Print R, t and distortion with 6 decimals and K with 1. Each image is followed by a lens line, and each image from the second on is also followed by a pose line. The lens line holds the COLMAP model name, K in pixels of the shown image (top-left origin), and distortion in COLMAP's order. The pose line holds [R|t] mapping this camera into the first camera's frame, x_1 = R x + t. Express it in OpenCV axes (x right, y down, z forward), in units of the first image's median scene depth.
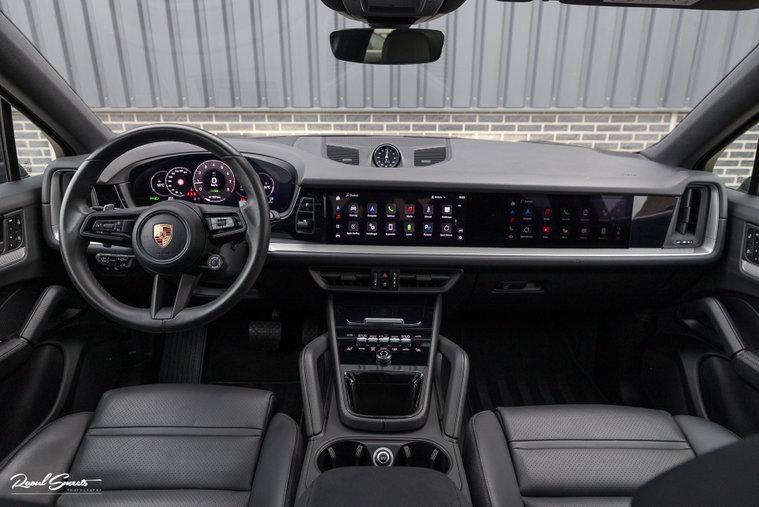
lens RADIAL K [[498.4, 0, 379.7], [0, 498.4, 250.2], [0, 0, 1]] dist [-0.008523, 0.000229]
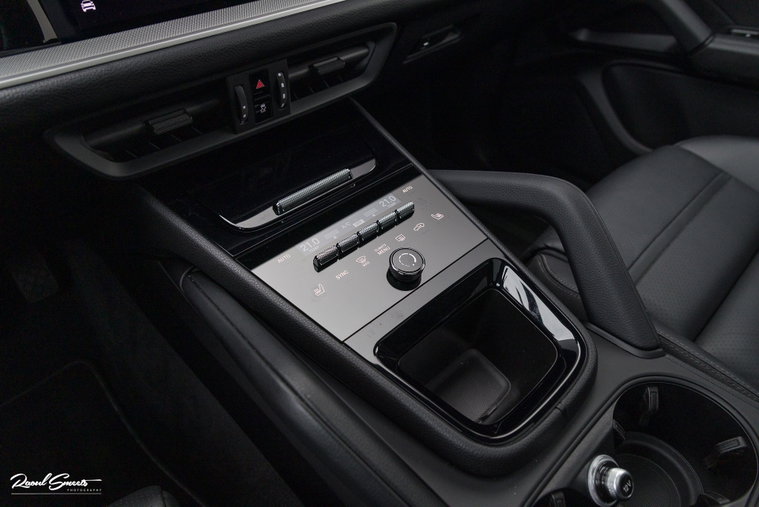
lens RADIAL K [[498.4, 0, 384.6], [0, 498.4, 249.9], [0, 0, 1]] dist [-0.008523, 0.000229]
pose [[0.703419, -0.477315, 0.526662, -0.200809], [0.244641, 0.858281, 0.451115, 0.008507], [-0.667348, -0.188480, 0.720501, 0.641125]]
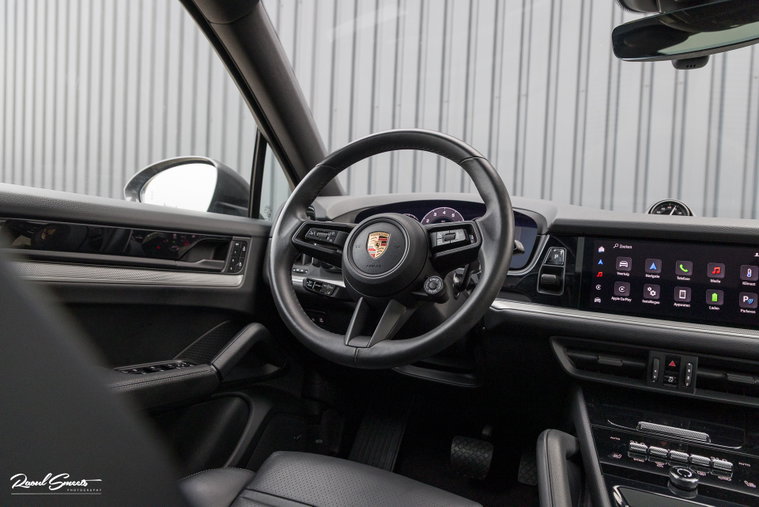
lens RADIAL K [[498.4, 0, 380.8], [0, 498.4, 251.8], [0, 0, 1]] dist [-0.008523, 0.000229]
pose [[0.909670, 0.050137, -0.412294, -0.078967], [-0.180959, 0.941355, -0.284787, 0.172694], [0.373837, 0.333671, 0.865396, 0.250208]]
